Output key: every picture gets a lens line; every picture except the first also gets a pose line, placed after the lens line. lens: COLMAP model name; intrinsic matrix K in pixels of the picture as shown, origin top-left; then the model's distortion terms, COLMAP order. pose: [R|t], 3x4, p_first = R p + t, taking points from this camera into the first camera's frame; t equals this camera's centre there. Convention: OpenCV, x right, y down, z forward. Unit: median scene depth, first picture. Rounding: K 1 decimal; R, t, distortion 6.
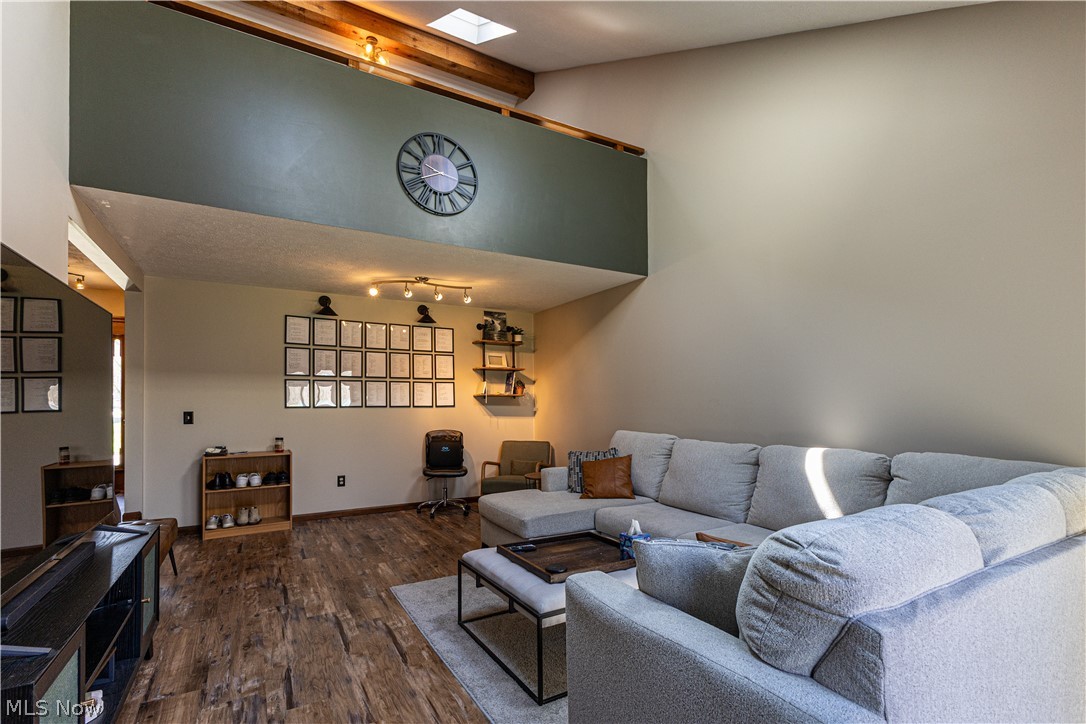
lens RADIAL K [[513.1, 0, 564.3], [0, 513.1, 400.7], [0, 0, 1]] dist [0.004004, 0.000205]
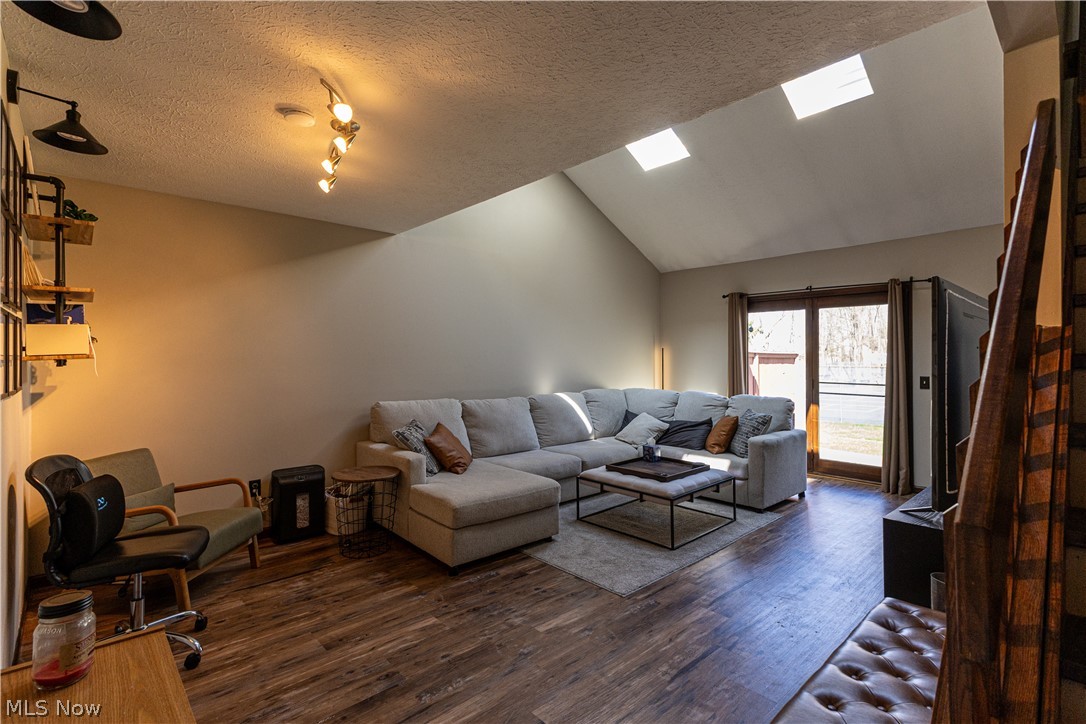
lens RADIAL K [[513.1, 0, 545.4], [0, 513.1, 358.5], [0, 0, 1]] dist [0.004004, 0.000205]
pose [[-0.198151, 0.000145, 0.980172, -0.953189], [-0.003117, 0.999995, -0.000778, -0.019161], [-0.980167, -0.003209, -0.198149, 1.084847]]
